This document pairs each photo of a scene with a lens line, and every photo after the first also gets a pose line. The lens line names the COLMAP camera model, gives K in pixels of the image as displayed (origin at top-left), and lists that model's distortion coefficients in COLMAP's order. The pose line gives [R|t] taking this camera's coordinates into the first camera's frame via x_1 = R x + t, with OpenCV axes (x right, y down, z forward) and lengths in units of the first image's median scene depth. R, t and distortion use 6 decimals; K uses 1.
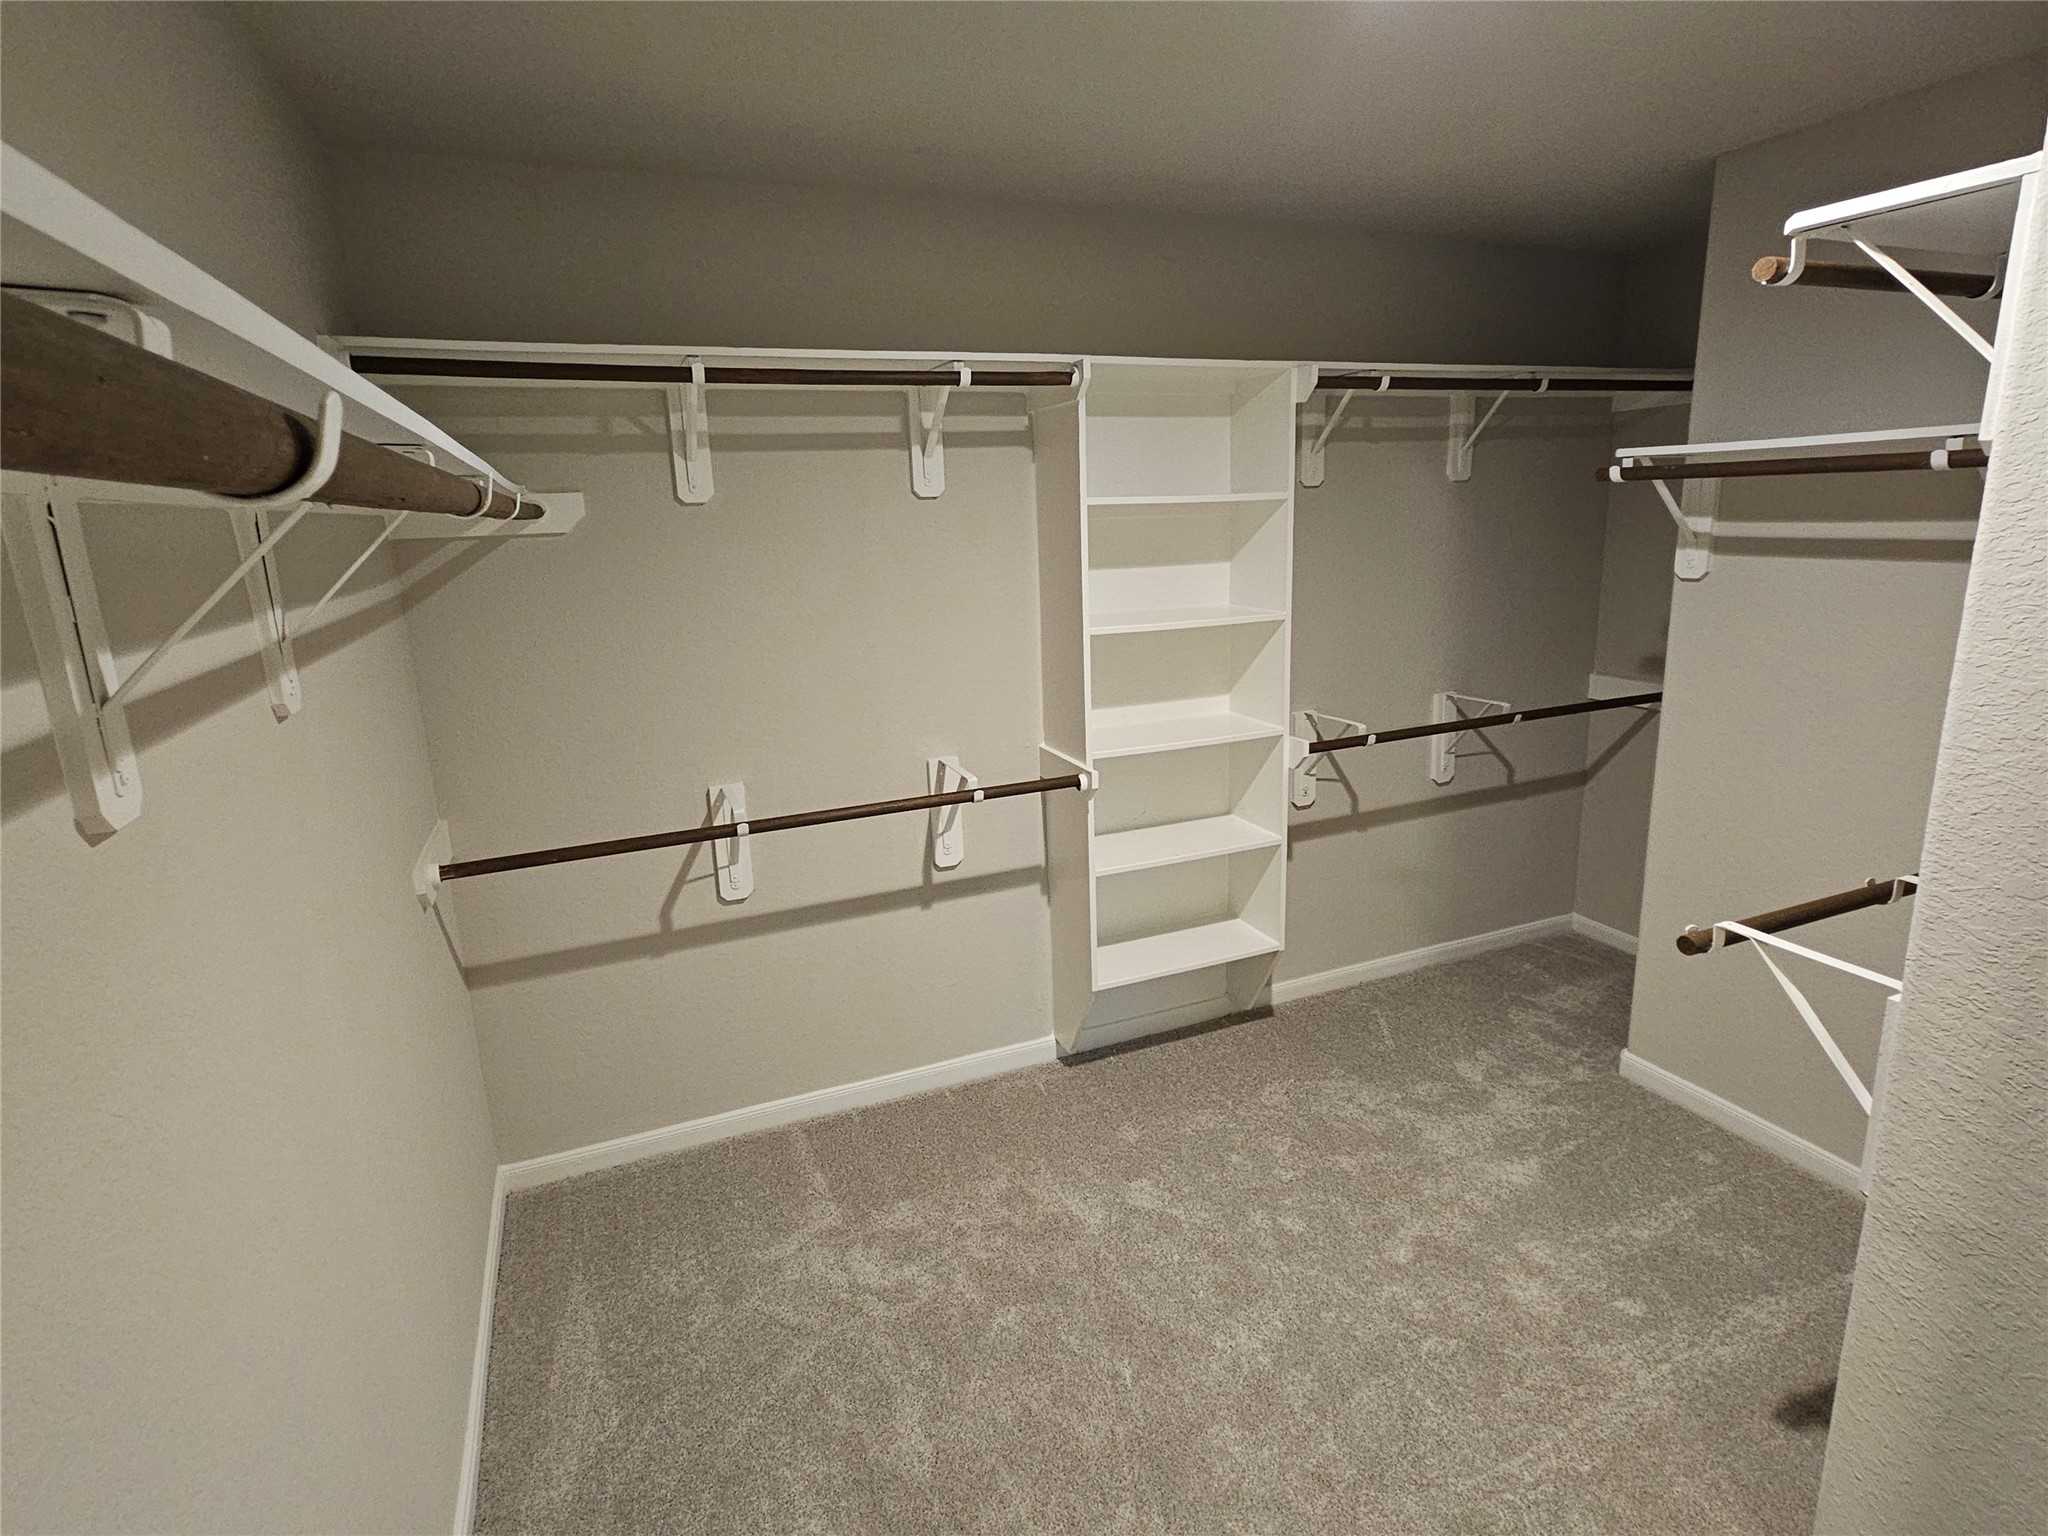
lens RADIAL K [[1081.2, 0, 1018.0], [0, 1081.2, 750.3], [0, 0, 1]] dist [-0.003836, -0.000623]
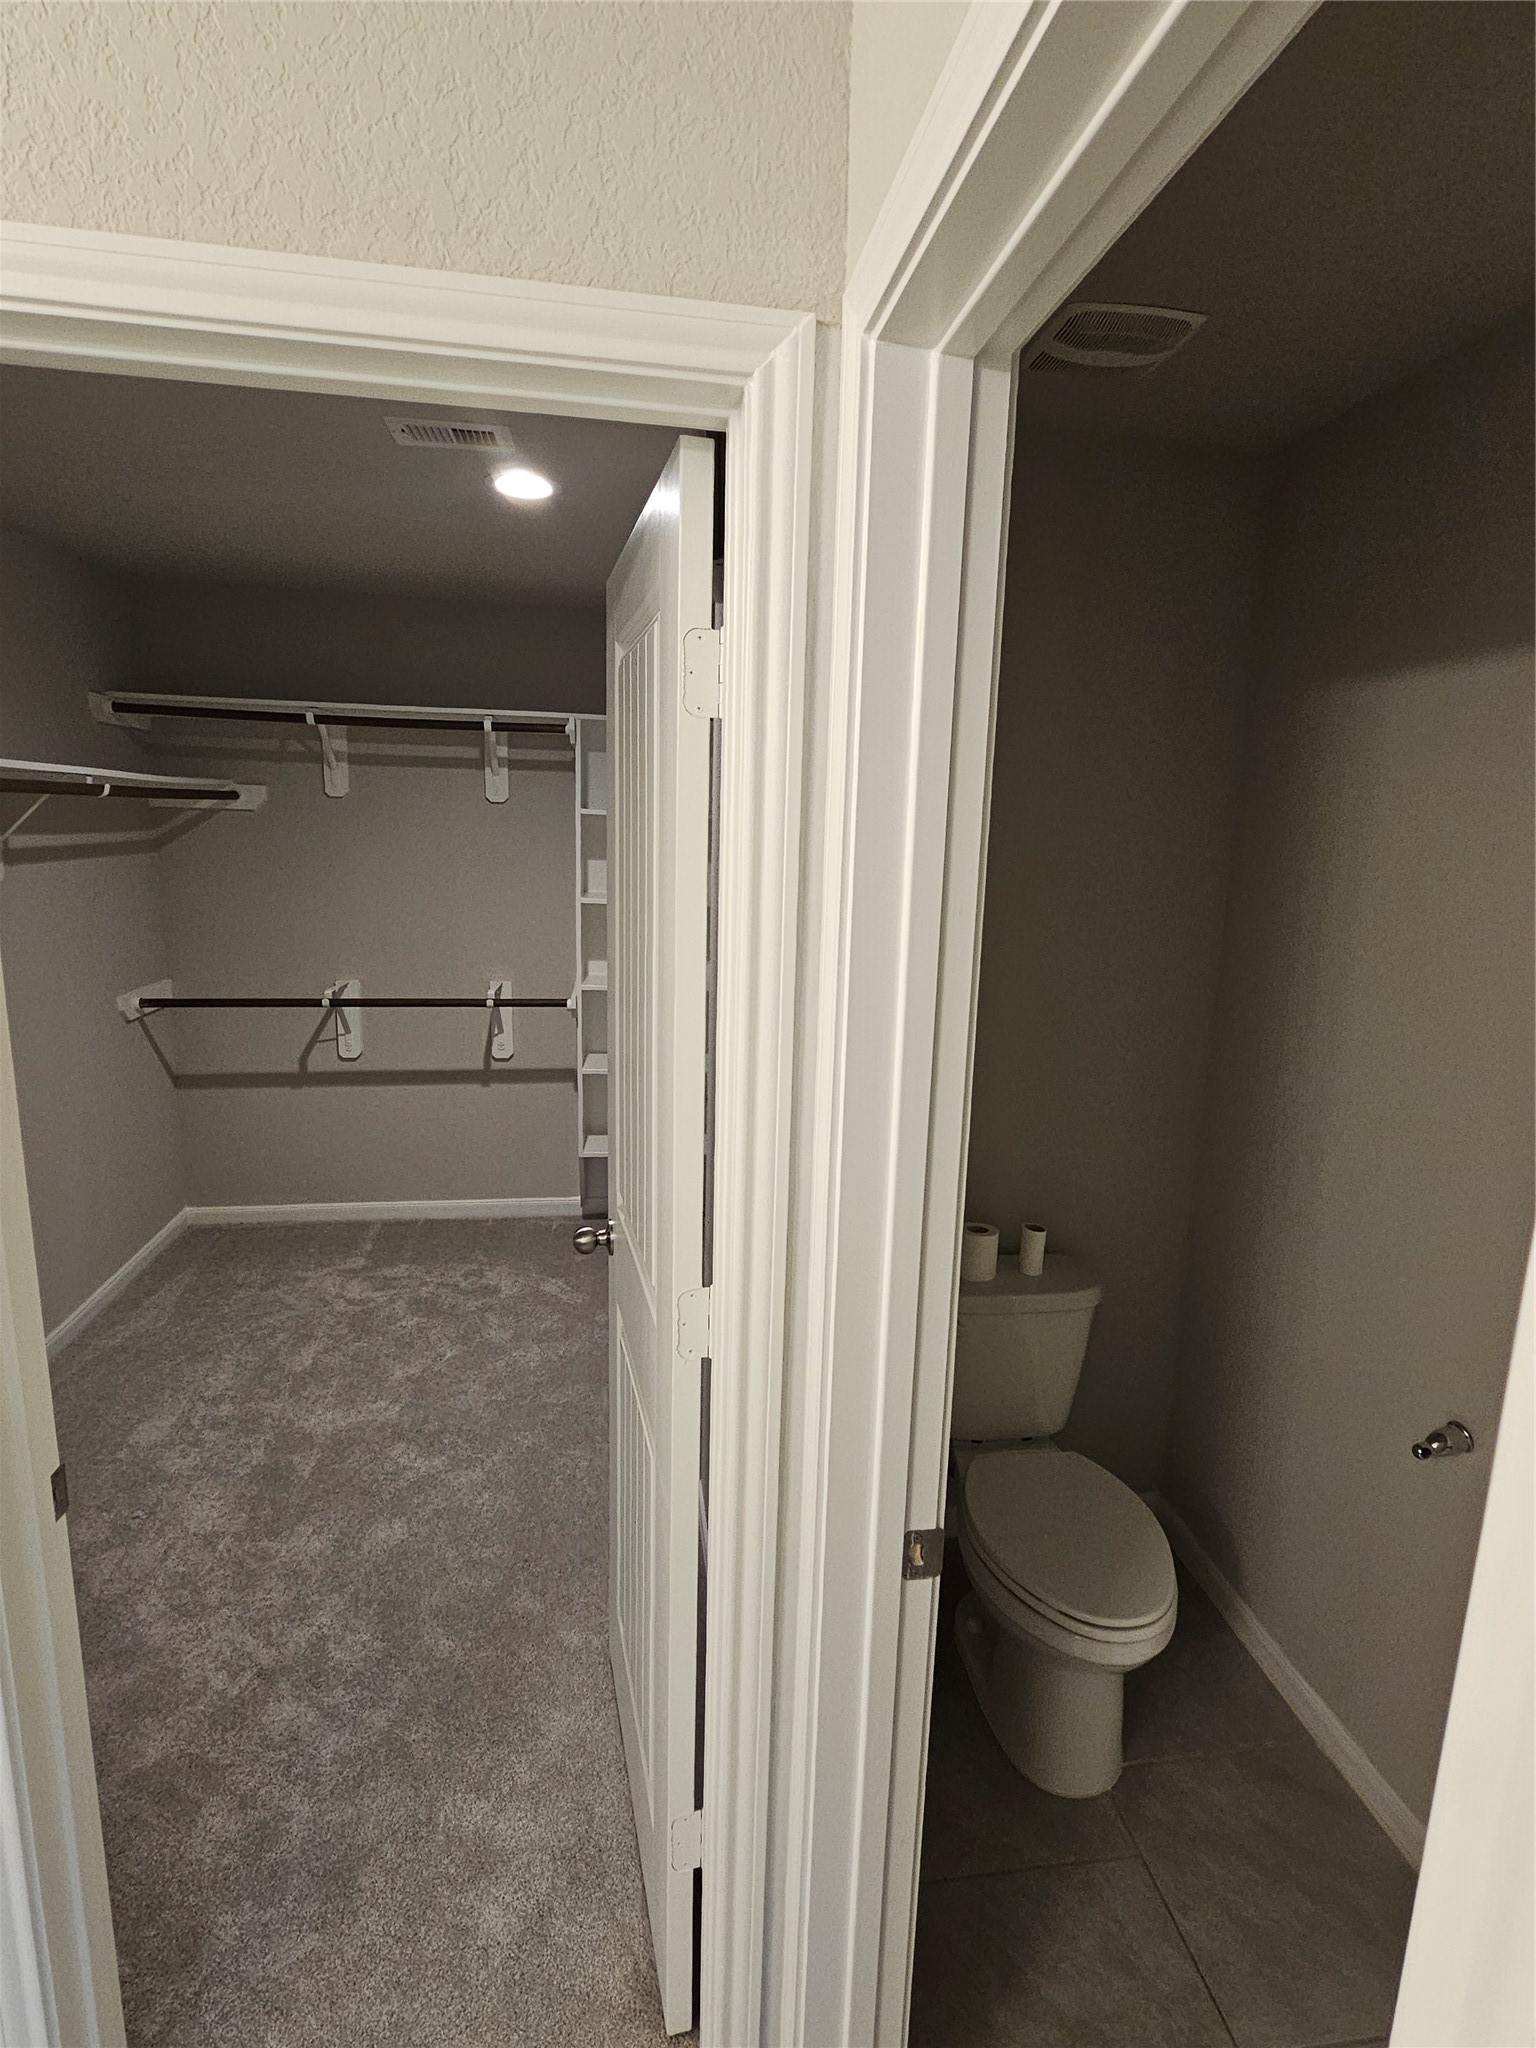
lens RADIAL K [[1081.2, 0, 768.0], [0, 1081.2, 1024.0], [0, 0, 1]] dist [-0.003836, -0.000623]
pose [[0.969317, 0.104734, -0.222385, 0.696727], [-0.112837, 0.993323, -0.024015, 0.066718], [0.218385, 0.048371, 0.974663, -0.377596]]
